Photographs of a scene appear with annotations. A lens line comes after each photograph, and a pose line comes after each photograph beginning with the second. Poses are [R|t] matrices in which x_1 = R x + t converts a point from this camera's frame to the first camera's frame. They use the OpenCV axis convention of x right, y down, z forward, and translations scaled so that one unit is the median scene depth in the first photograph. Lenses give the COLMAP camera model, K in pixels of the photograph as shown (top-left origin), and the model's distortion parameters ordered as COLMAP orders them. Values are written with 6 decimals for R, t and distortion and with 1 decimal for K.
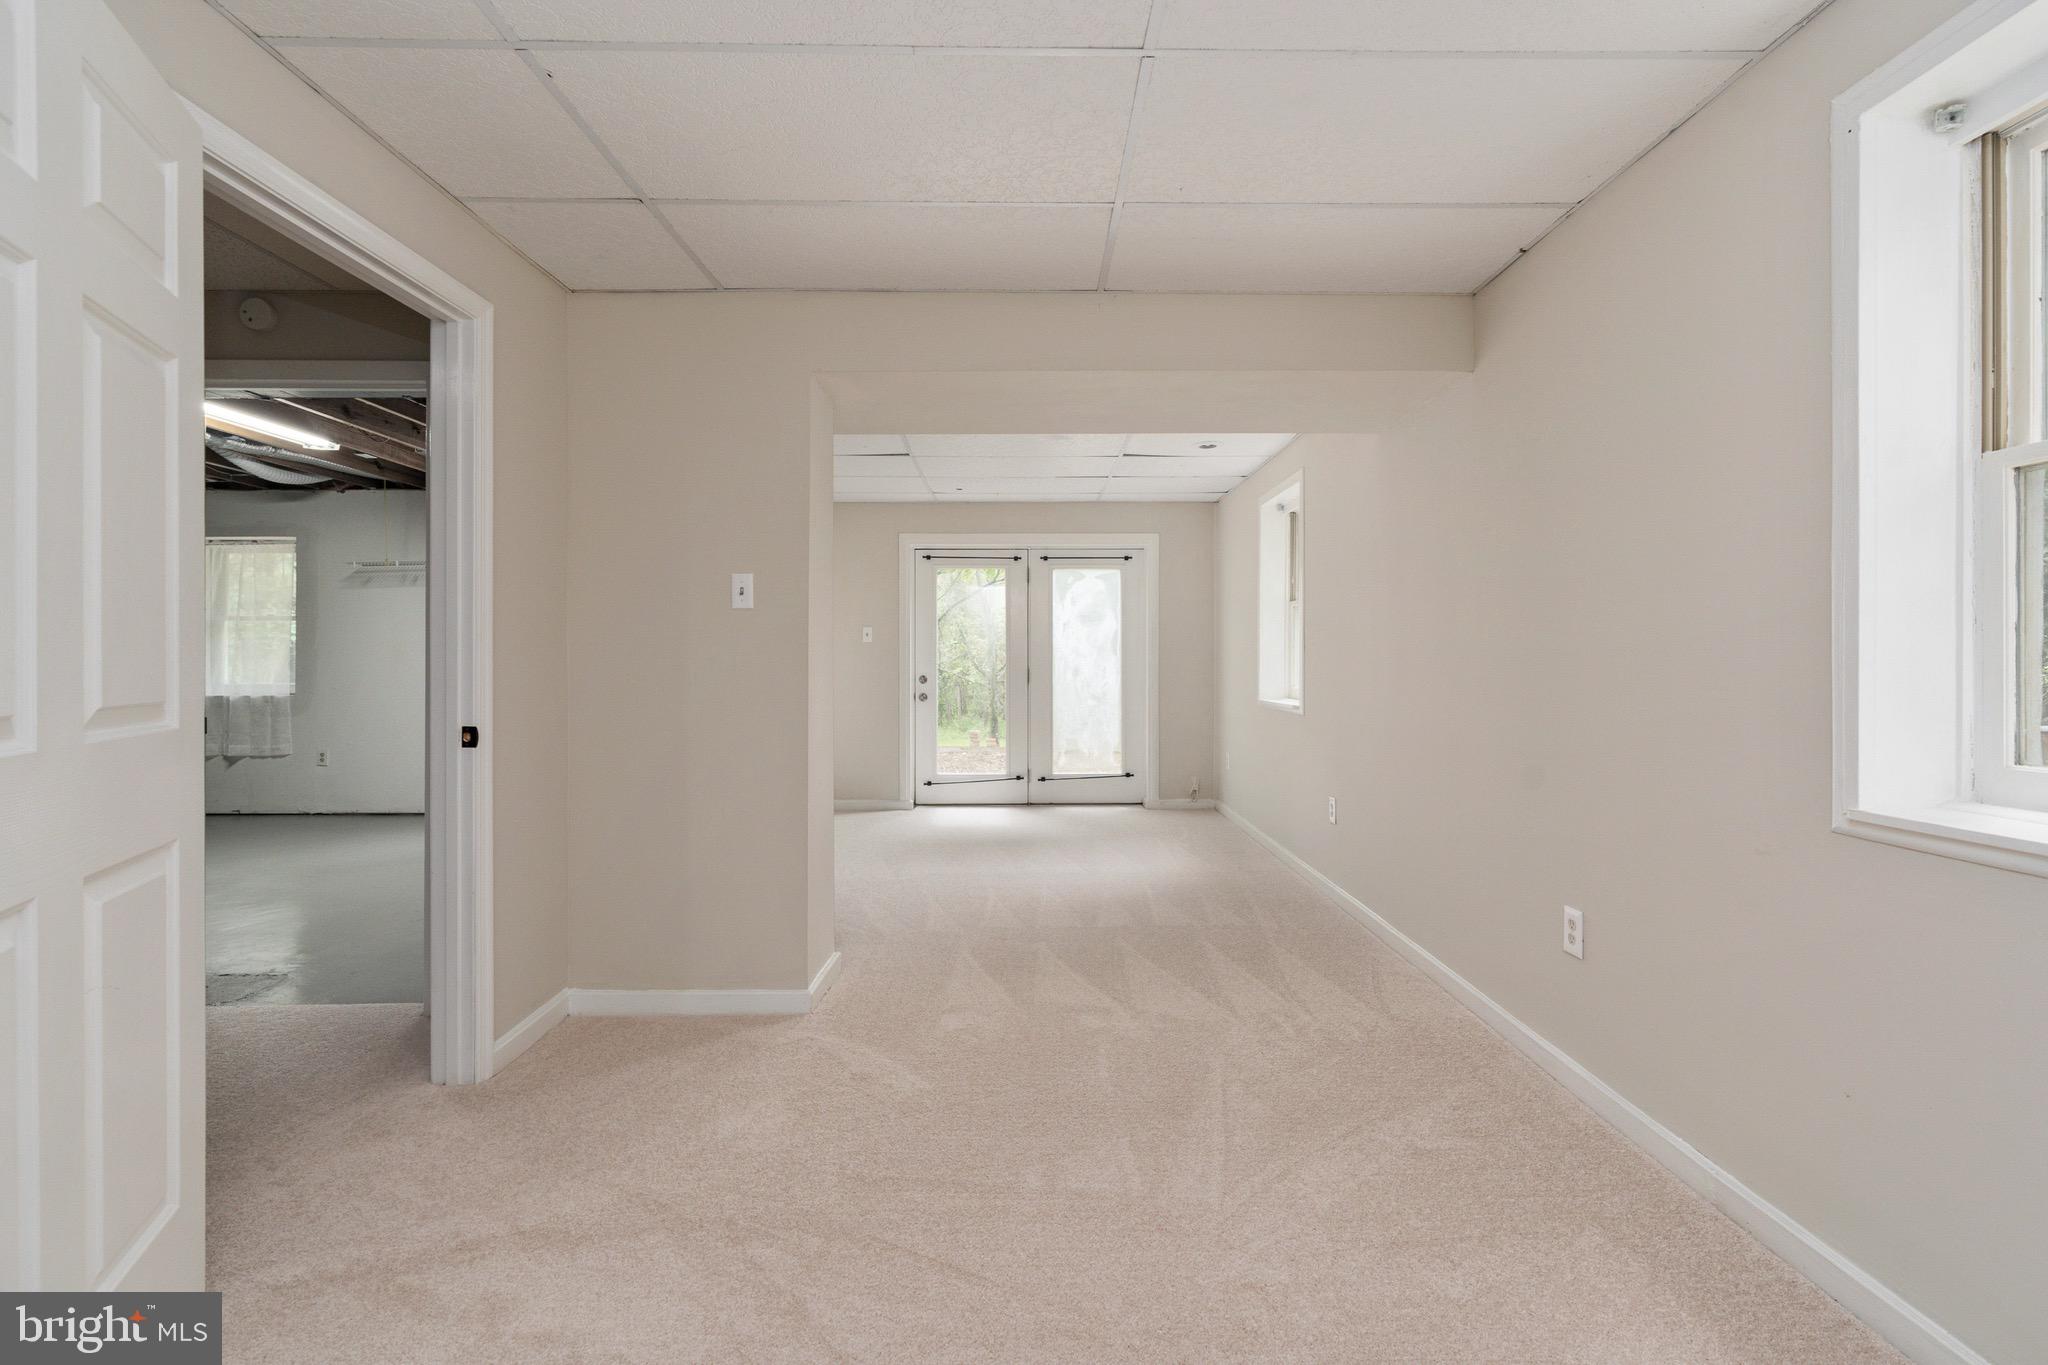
lens RADIAL K [[933.4, 0, 1019.7], [0, 933.4, 670.4], [0, 0, 1]] dist [-0.008698, 0.003841]
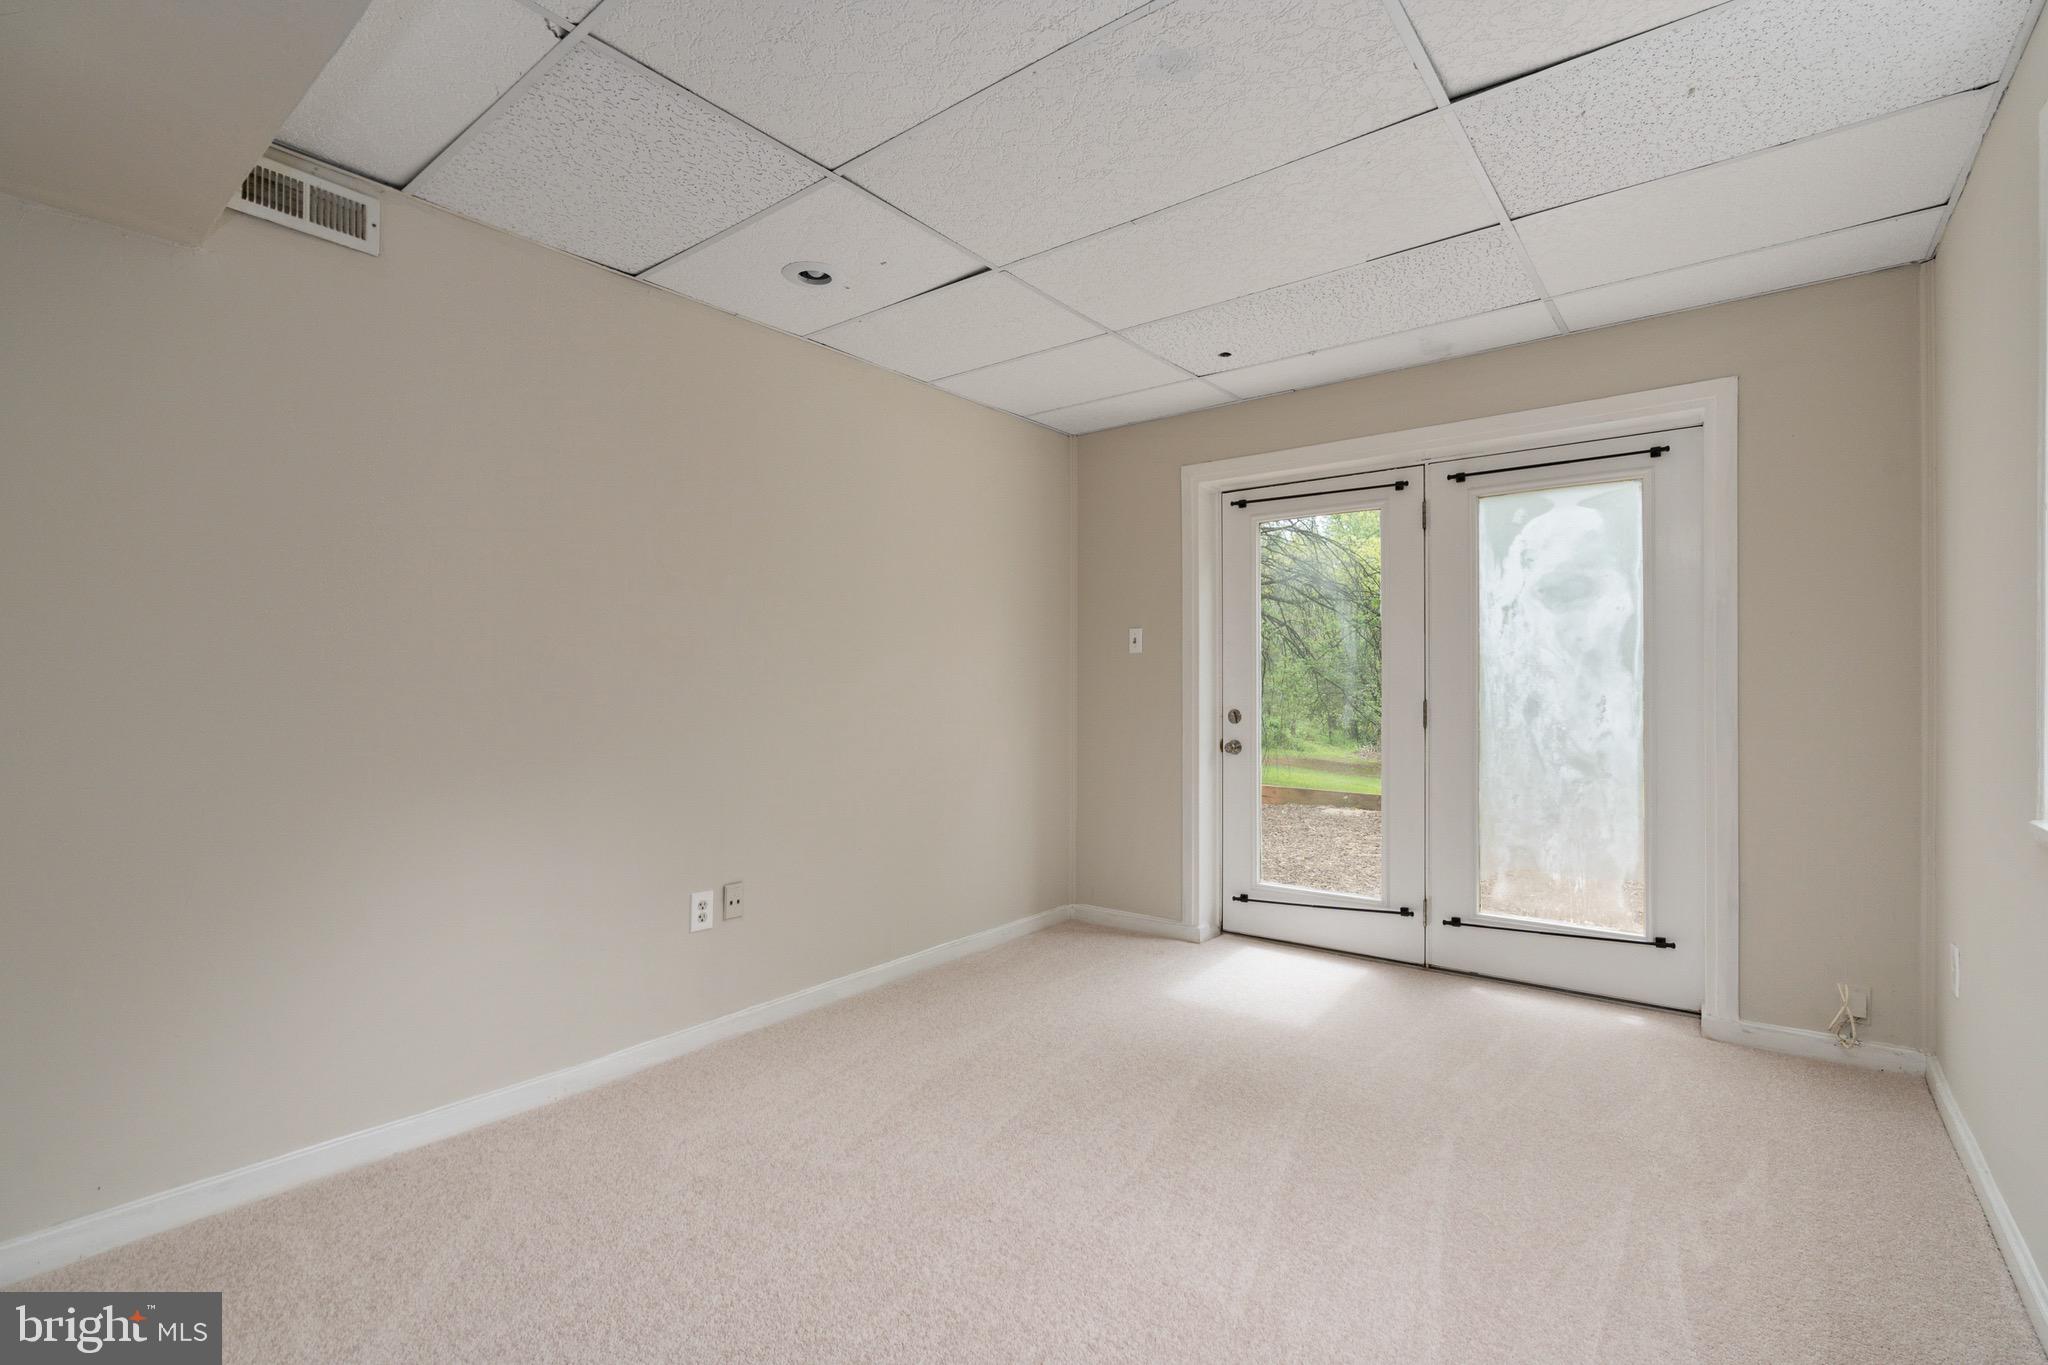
lens RADIAL K [[933.4, 0, 1032.6], [0, 933.4, 684.0], [0, 0, 1]] dist [-0.008698, 0.003841]
pose [[0.785369, -0.001325, -0.619026, 0.155280], [-0.005280, 0.999947, -0.008839, -0.004722], [0.619005, 0.010210, 0.785321, 0.469625]]
